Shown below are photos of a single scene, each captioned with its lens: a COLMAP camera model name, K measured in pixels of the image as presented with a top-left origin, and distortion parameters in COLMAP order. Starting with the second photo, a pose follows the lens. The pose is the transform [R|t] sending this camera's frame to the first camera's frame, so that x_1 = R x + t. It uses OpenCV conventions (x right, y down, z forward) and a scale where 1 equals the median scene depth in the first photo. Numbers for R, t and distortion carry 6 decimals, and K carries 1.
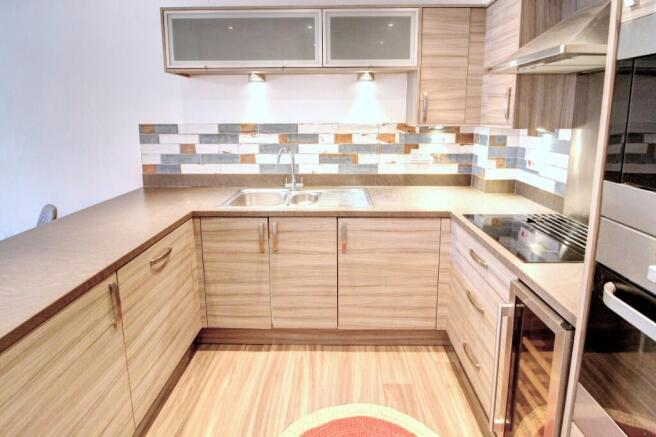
lens RADIAL K [[322.0, 0, 329.1], [0, 322.0, 163.8], [0, 0, 1]] dist [-0.013546, -0.000317]
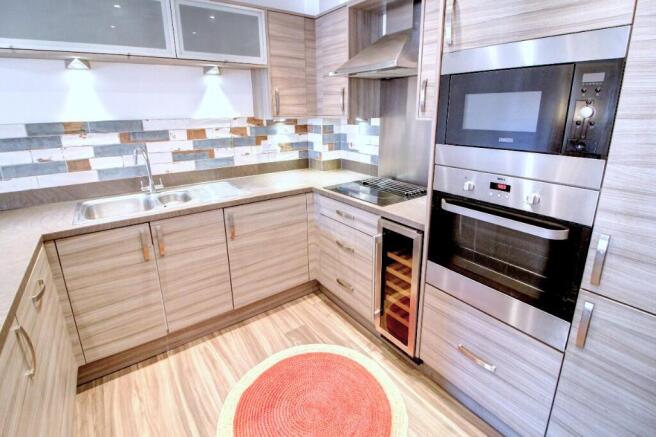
lens RADIAL K [[313.1, 0, 329.6], [0, 313.1, 194.8], [0, 0, 1]] dist [-0.025040, -0.000859]
pose [[0.795019, -0.161393, 0.584719, -0.267346], [0.096646, 0.985343, 0.140567, 0.012054], [-0.598835, -0.055243, 0.798965, -0.020691]]
